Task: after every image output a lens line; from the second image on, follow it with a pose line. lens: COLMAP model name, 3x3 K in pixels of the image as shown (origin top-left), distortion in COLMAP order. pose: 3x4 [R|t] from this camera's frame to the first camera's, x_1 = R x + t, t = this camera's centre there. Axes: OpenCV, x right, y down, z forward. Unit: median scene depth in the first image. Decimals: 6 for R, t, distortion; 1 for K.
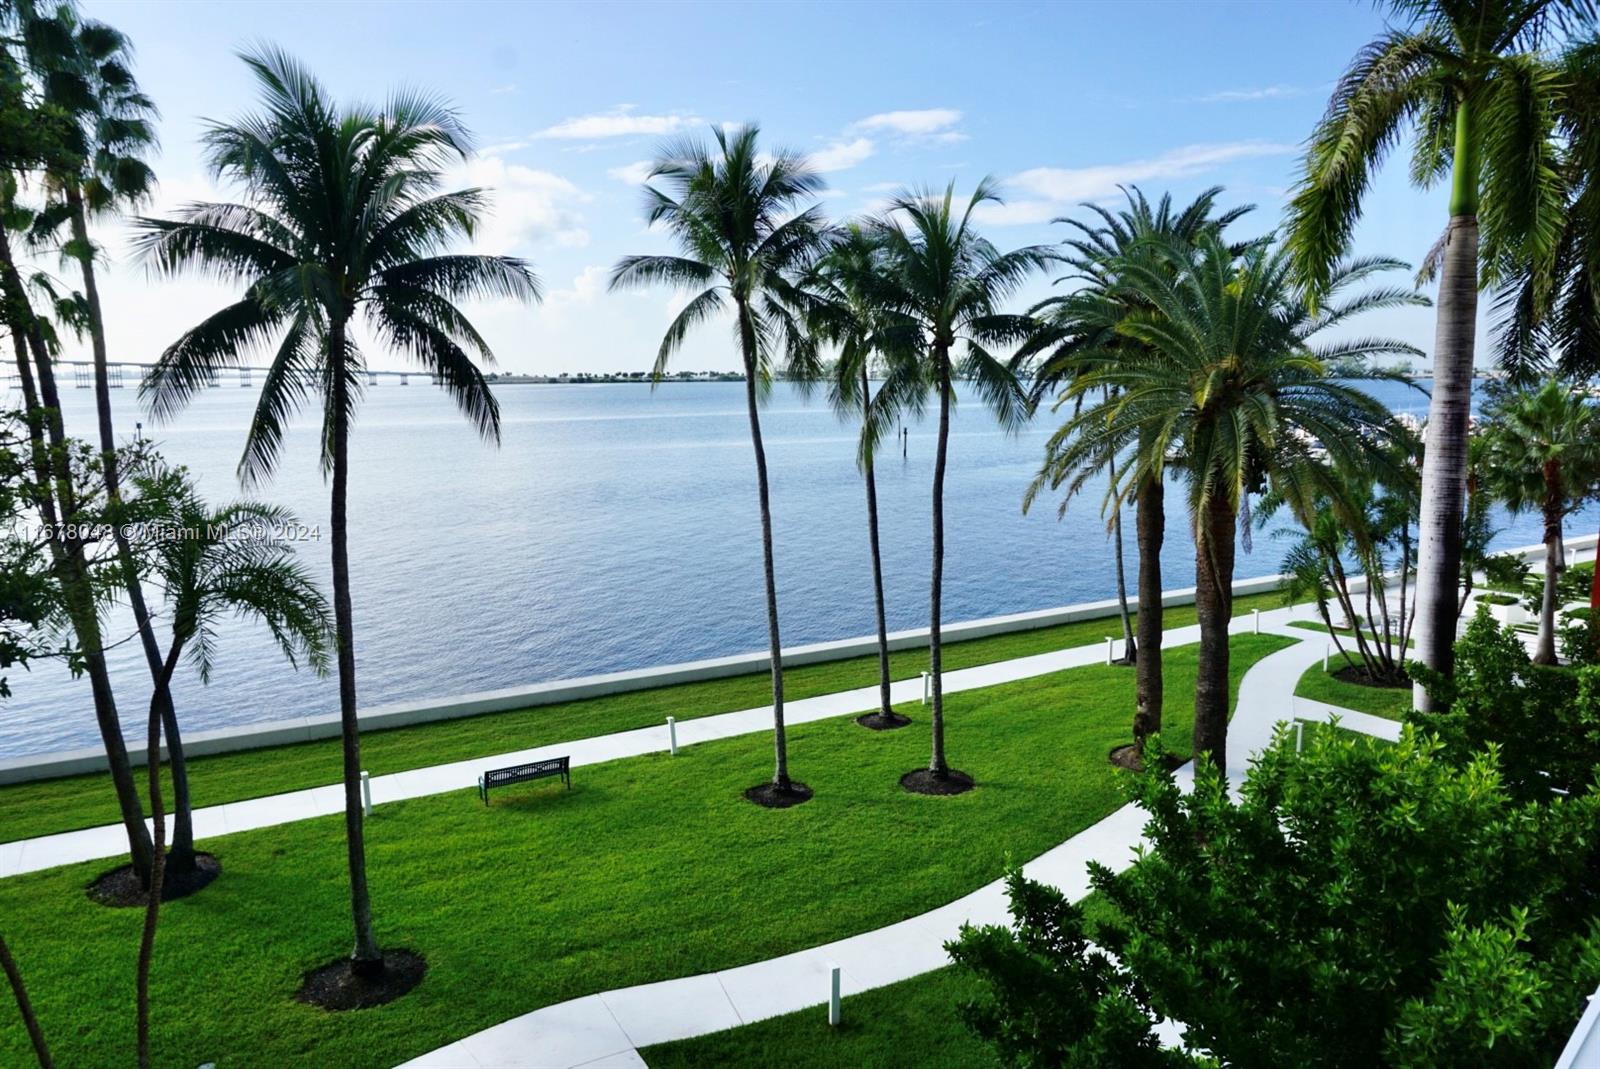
lens RADIAL K [[1079.2, 0, 801.6], [0, 1079.2, 548.3], [0, 0, 1]] dist [-0.039444, 0.026865]
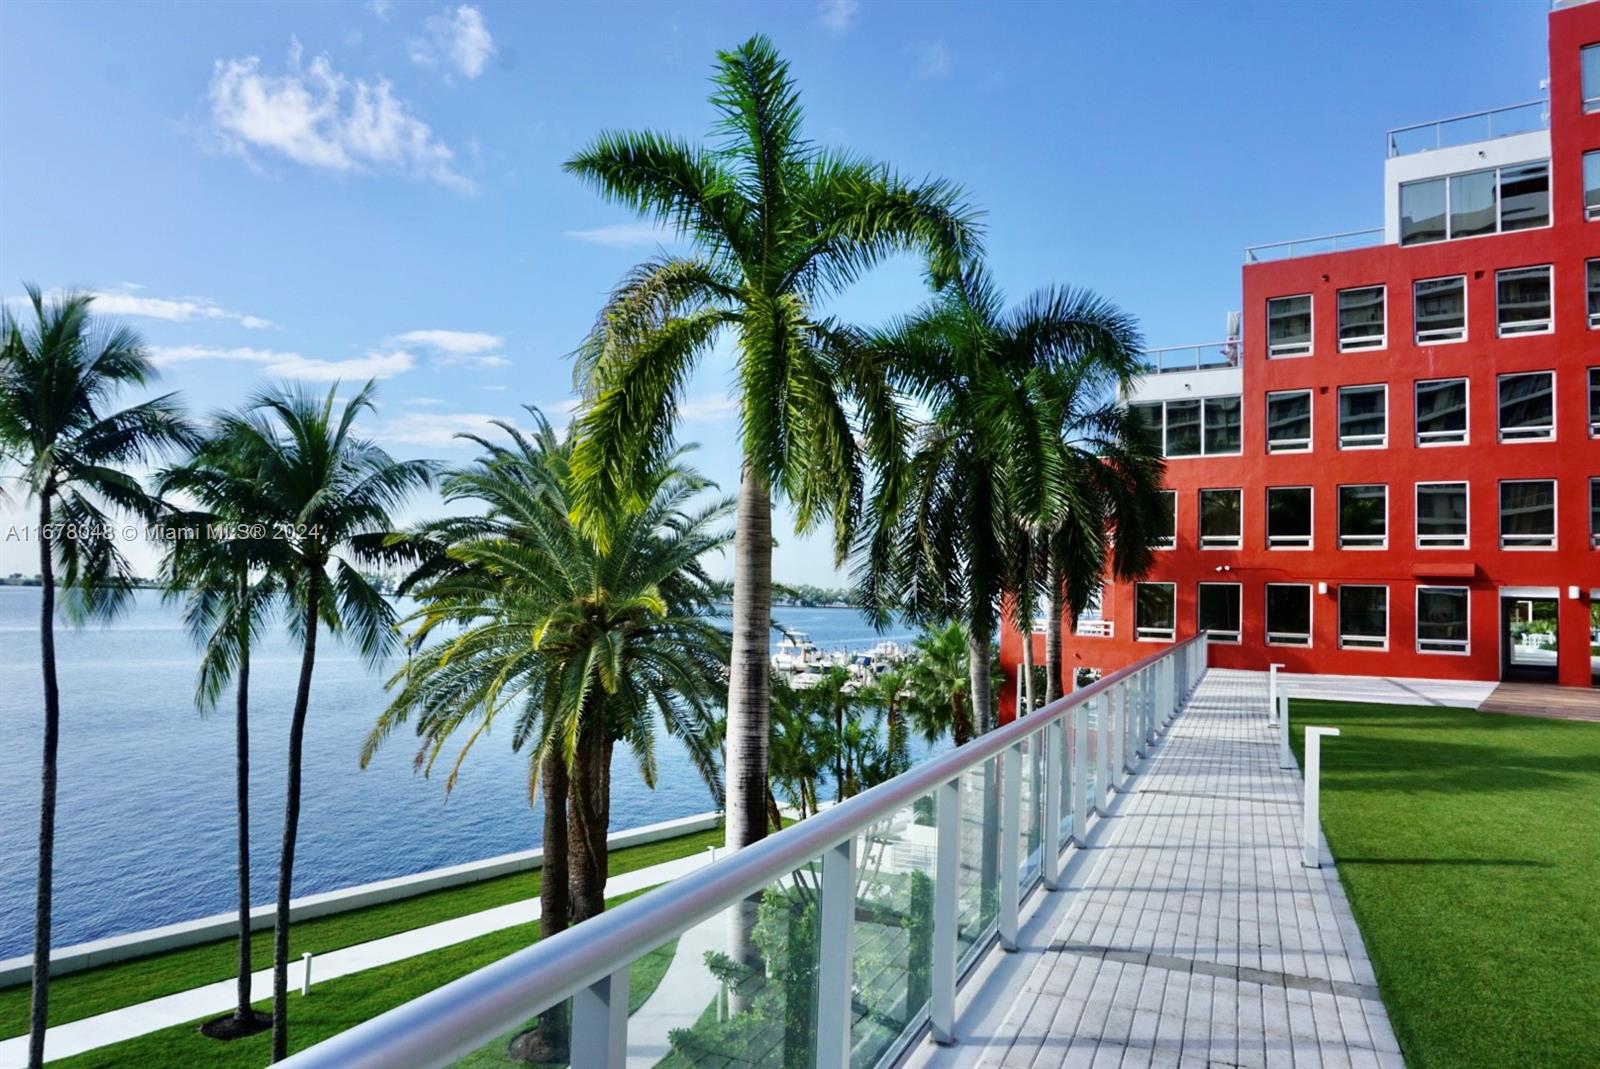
lens RADIAL K [[1079.2, 0, 803.5], [0, 1079.2, 538.8], [0, 0, 1]] dist [-0.039444, 0.026865]
pose [[0.913124, 0.057720, 0.403575, 0.139309], [0.028313, 0.978558, -0.204015, -0.021463], [-0.406697, 0.197717, 0.891911, 0.072109]]
